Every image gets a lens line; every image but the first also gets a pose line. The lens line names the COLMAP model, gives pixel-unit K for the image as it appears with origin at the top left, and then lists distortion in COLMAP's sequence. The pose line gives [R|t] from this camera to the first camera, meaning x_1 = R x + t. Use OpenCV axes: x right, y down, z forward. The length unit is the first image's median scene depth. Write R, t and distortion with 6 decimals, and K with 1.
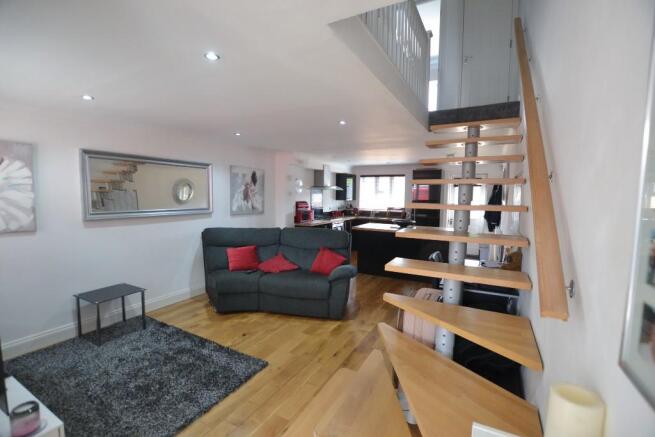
lens RADIAL K [[290.4, 0, 327.5], [0, 290.4, 218.5], [0, 0, 1]] dist [-0.023669, -0.000047]
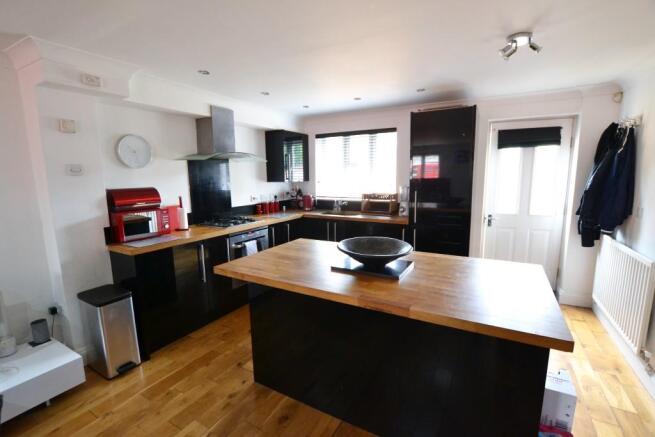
lens RADIAL K [[290.4, 0, 327.5], [0, 290.4, 218.5], [0, 0, 1]] dist [-0.023669, -0.000047]
pose [[0.999613, -0.020375, -0.018962, 0.152873], [0.021636, 0.997394, 0.068829, -0.031742], [0.017510, -0.069212, 0.997448, 0.482434]]
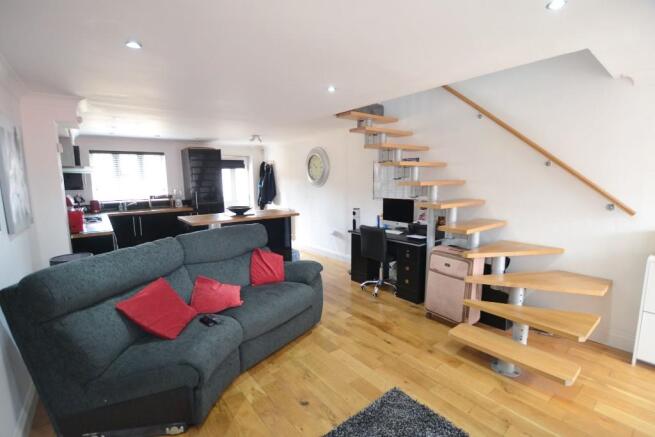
lens RADIAL K [[298.5, 0, 326.8], [0, 298.5, 218.9], [0, 0, 1]] dist [-0.025195, -0.000081]
pose [[0.398176, -0.141876, 0.906271, -0.313871], [0.092547, 0.989139, 0.114188, -0.024329], [-0.912628, 0.038406, 0.406982, 0.269722]]
